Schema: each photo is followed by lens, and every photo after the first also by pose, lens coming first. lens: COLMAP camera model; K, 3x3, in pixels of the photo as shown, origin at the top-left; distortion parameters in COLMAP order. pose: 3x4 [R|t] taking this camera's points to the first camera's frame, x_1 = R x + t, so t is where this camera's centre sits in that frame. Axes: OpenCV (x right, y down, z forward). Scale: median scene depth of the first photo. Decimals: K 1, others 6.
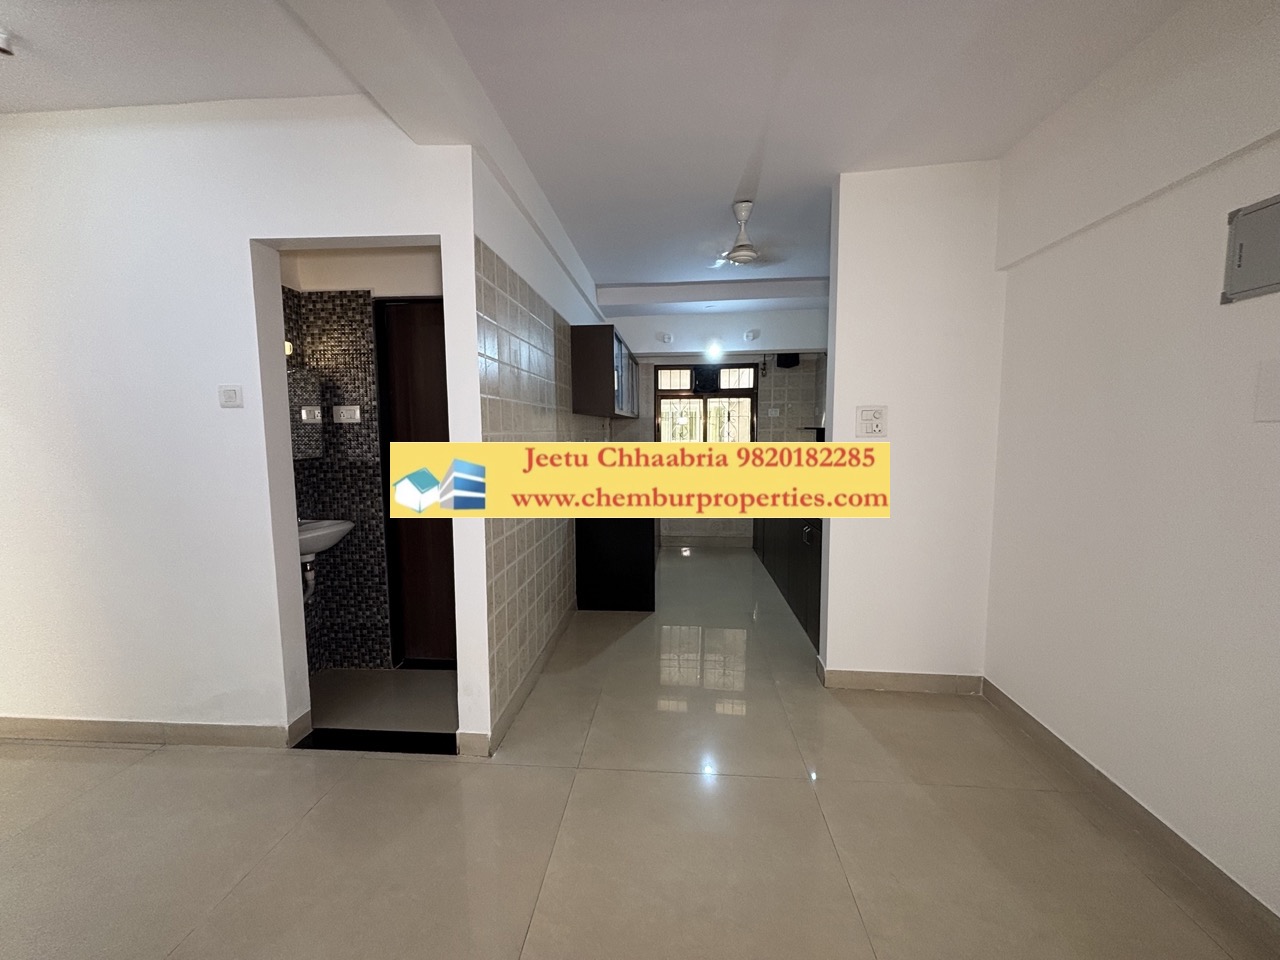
lens RADIAL K [[511.9, 0, 640.0], [0, 511.9, 480.0], [0, 0, 1]] dist [-0.002914, -0.000928]
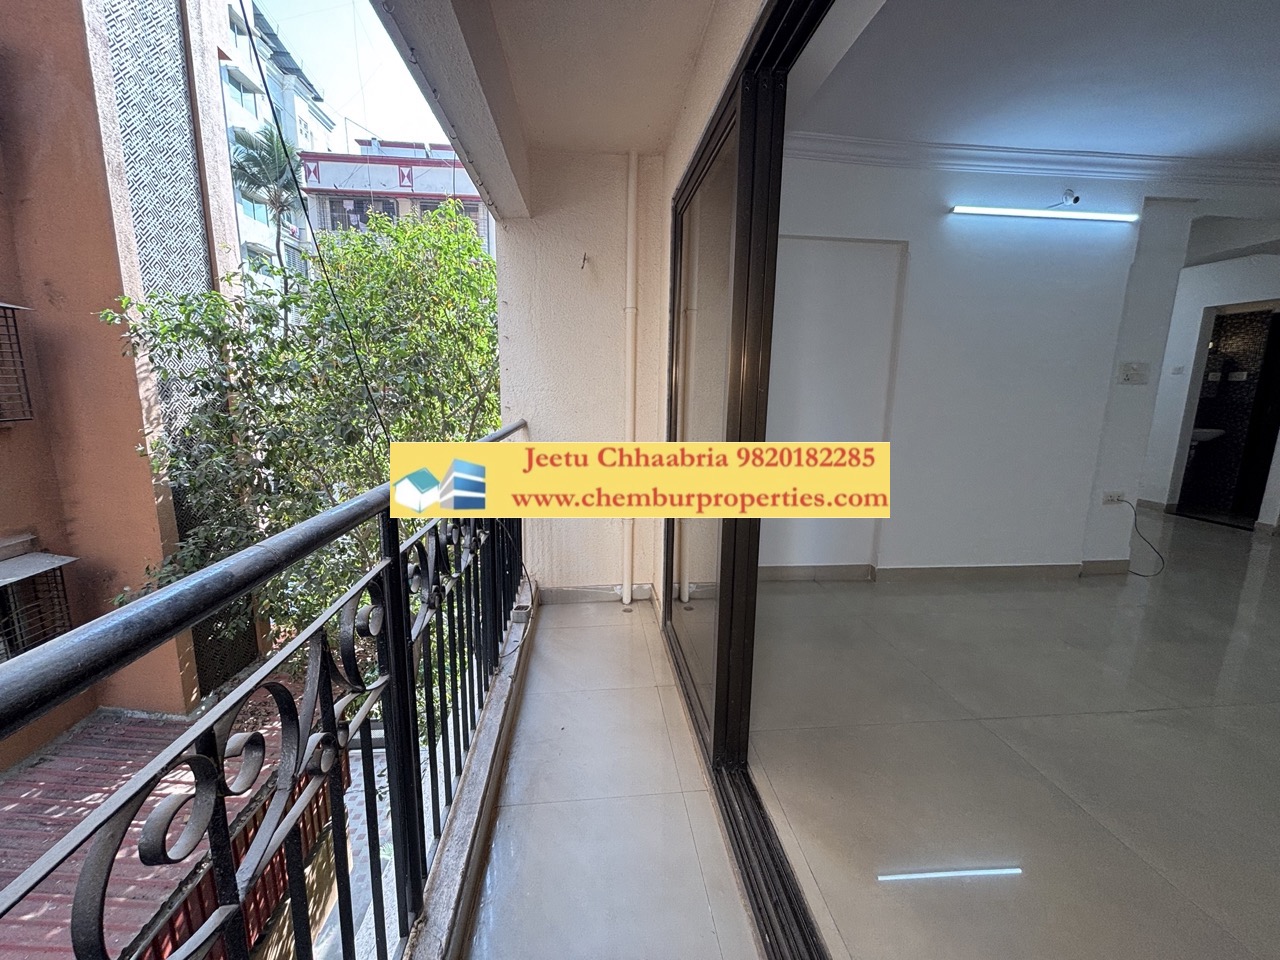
lens RADIAL K [[511.9, 0, 640.0], [0, 511.9, 480.0], [0, 0, 1]] dist [-0.002914, -0.000928]
pose [[0.163268, 0.174377, -0.971049, 1.018403], [-0.112087, 0.981162, 0.157348, 0.211952], [0.980194, 0.083152, 0.179737, -1.566994]]
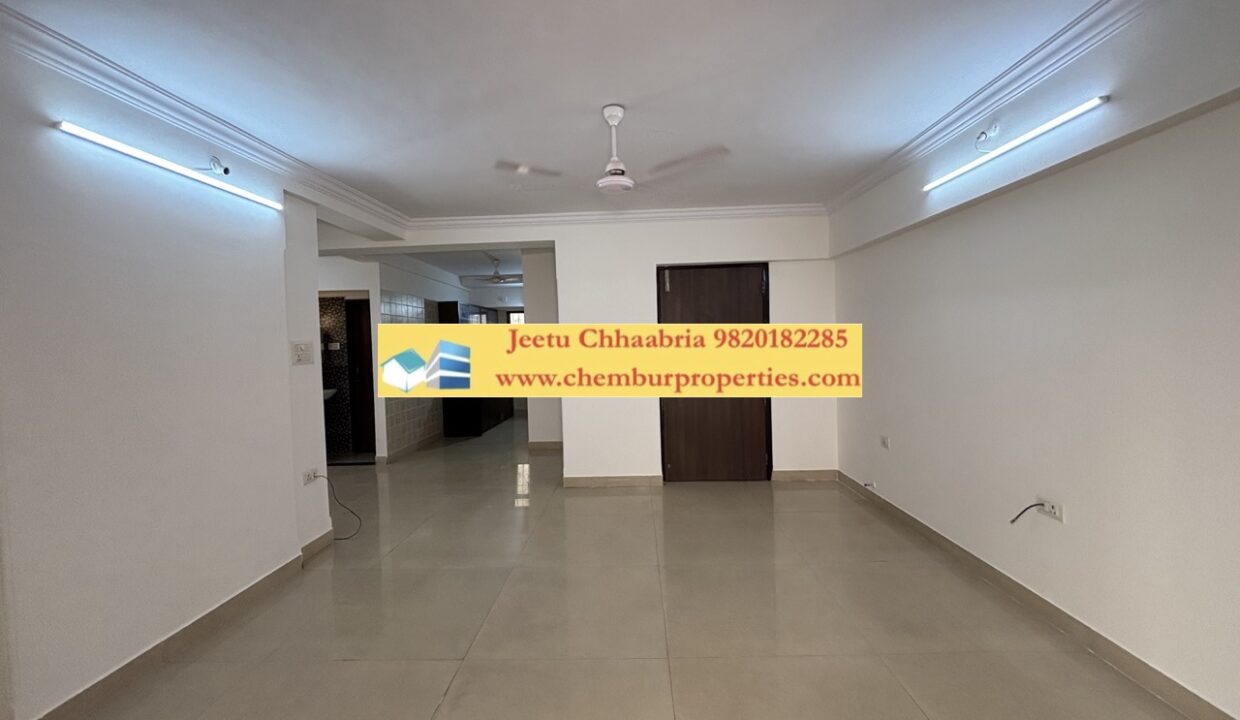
lens RADIAL K [[499.7, 0, 620.0], [0, 499.7, 360.0], [0, 0, 1]] dist [0.003071, 0.000417]
pose [[0.998726, -0.026268, 0.043082, 0.706636], [0.029084, 0.997388, -0.066115, 0.138691], [-0.041233, 0.067283, 0.996882, -1.474200]]
